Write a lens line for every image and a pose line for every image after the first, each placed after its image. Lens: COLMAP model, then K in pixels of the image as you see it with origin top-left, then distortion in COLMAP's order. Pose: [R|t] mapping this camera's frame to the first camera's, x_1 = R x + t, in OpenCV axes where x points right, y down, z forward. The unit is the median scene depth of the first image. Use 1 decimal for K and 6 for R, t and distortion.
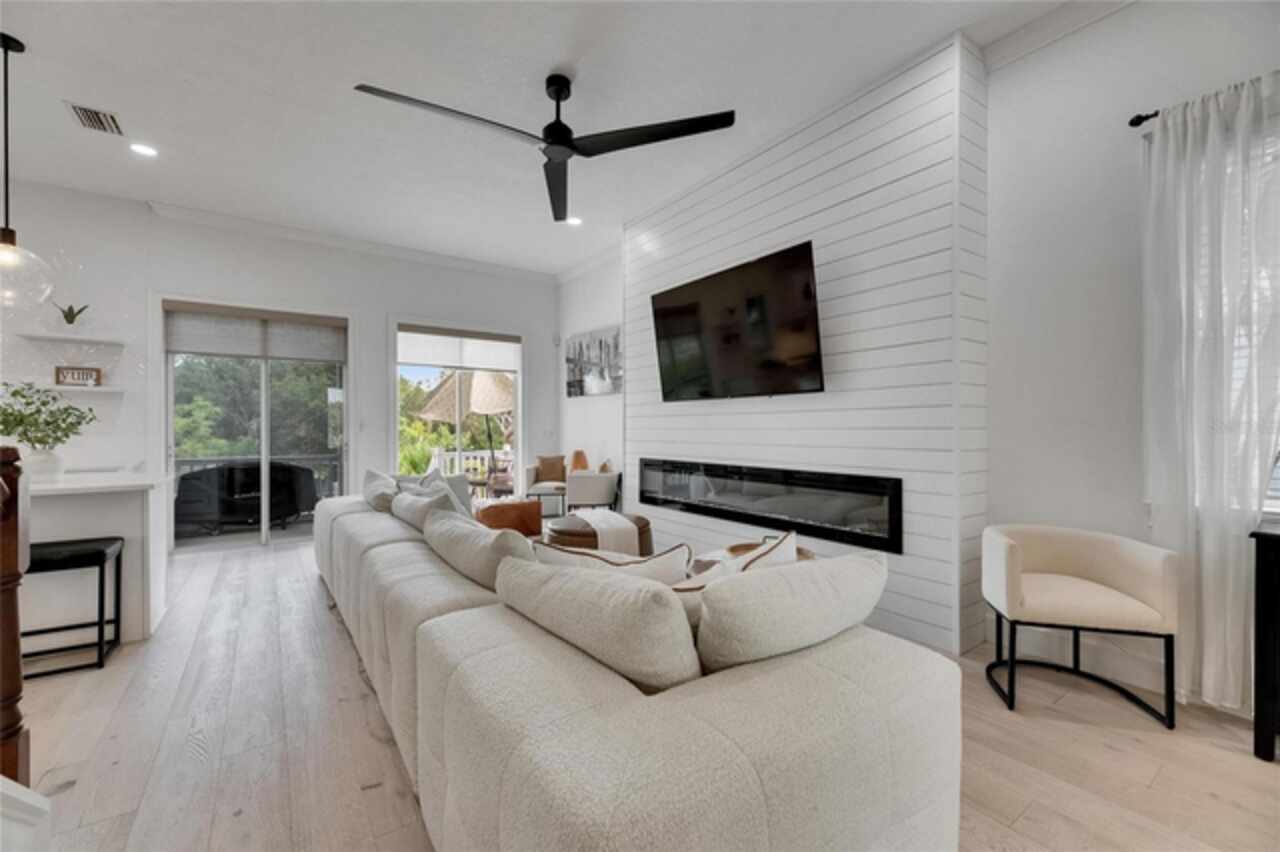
lens RADIAL K [[504.7, 0, 638.4], [0, 504.7, 429.1], [0, 0, 1]] dist [0.001797, 0.000749]
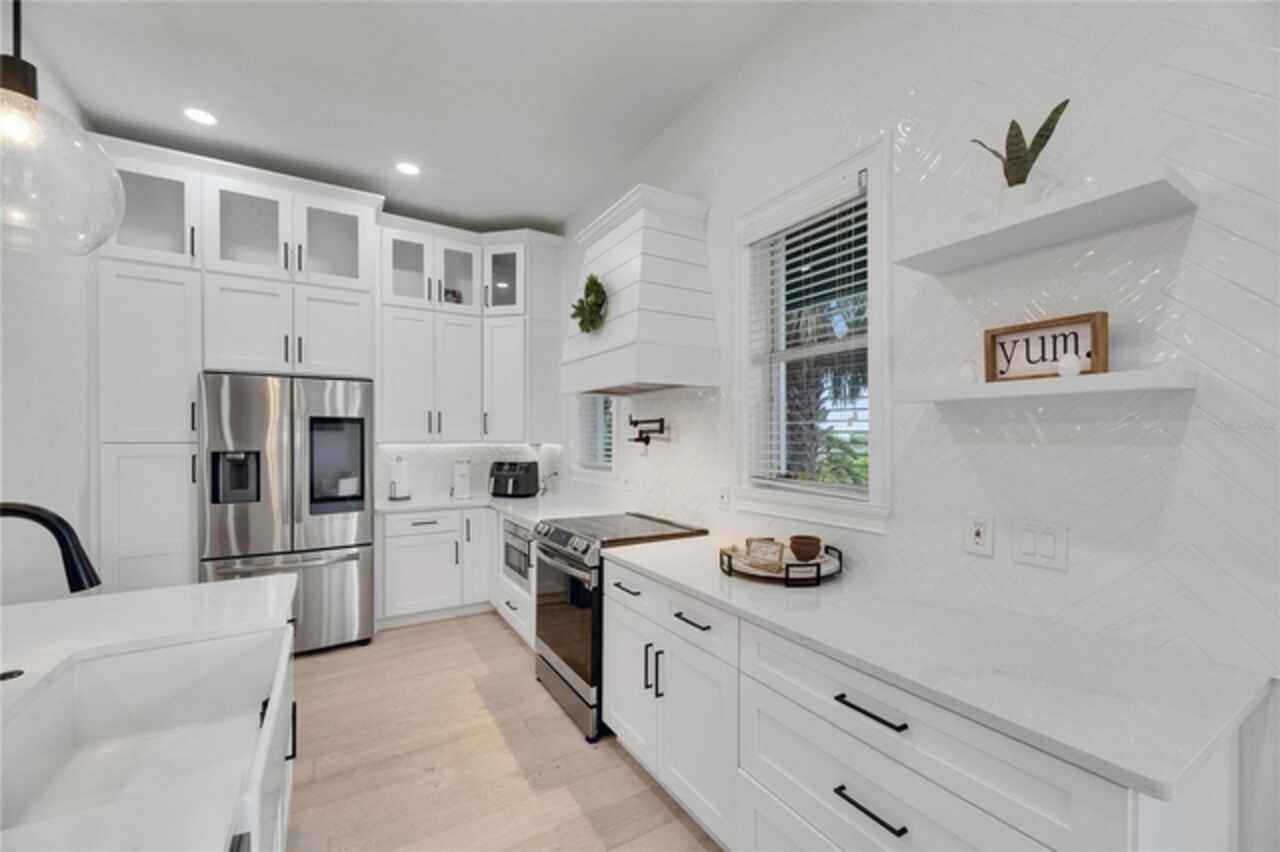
lens RADIAL K [[504.7, 0, 638.4], [0, 504.7, 436.3], [0, 0, 1]] dist [0.001797, 0.000749]
pose [[-0.095373, 0.002632, -0.995438, -0.766337], [-0.000864, 0.999996, 0.002727, -0.051022], [0.995441, 0.001121, -0.095370, 0.777097]]
